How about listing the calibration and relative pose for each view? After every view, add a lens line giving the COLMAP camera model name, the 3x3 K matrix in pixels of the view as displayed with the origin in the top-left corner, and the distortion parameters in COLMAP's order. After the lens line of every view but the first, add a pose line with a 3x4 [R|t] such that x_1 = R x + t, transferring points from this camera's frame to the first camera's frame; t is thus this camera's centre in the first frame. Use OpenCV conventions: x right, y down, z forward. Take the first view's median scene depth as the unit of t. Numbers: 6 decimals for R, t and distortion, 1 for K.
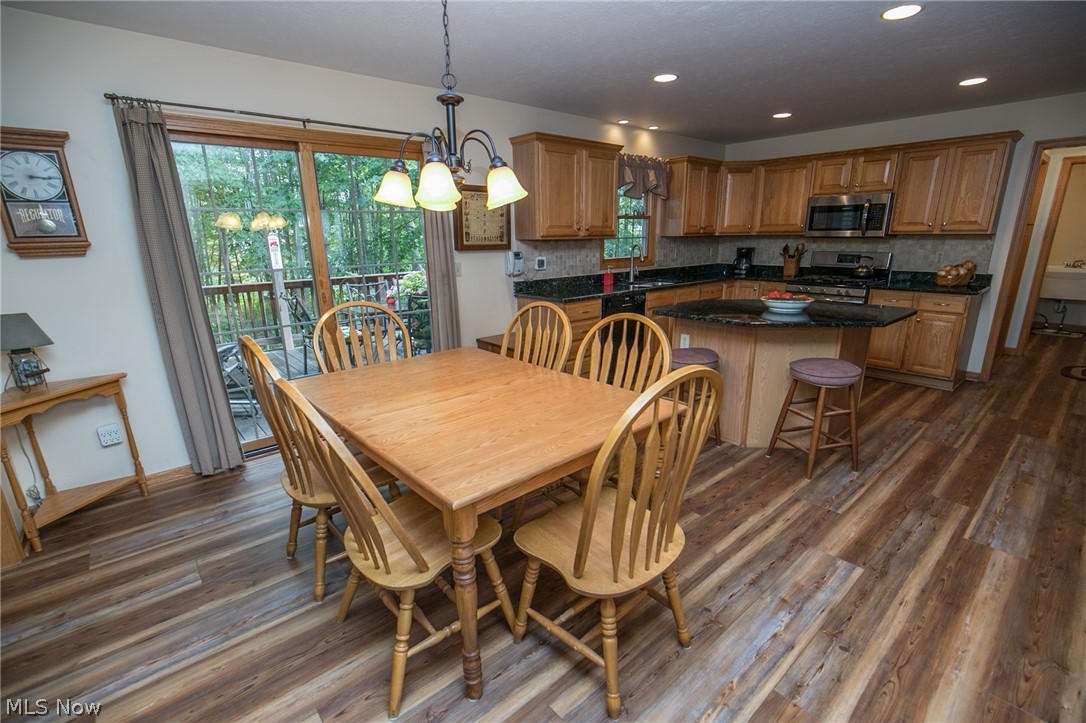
lens RADIAL K [[488.5, 0, 543.0], [0, 488.5, 361.5], [0, 0, 1]] dist [0.002292, 0.000108]
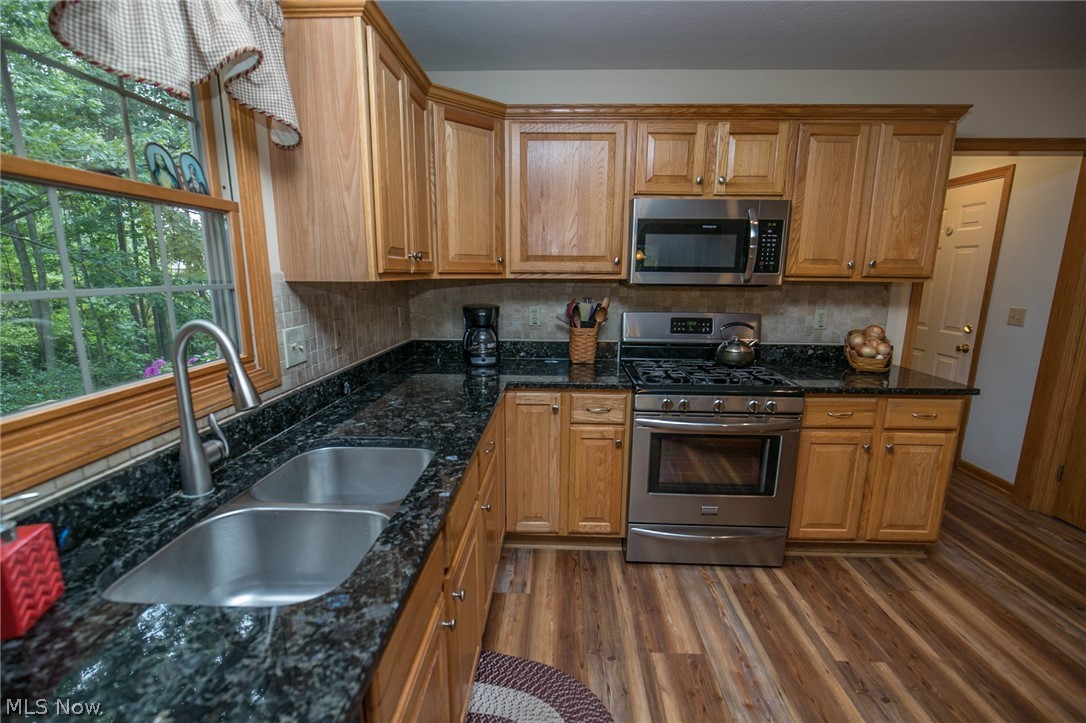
lens RADIAL K [[488.5, 0, 543.0], [0, 488.5, 361.5], [0, 0, 1]] dist [0.002292, 0.000108]
pose [[0.677581, -0.119300, 0.725708, 0.133802], [0.172612, 0.984990, 0.000759, -0.192854], [-0.714905, 0.124751, 0.688003, 0.732740]]
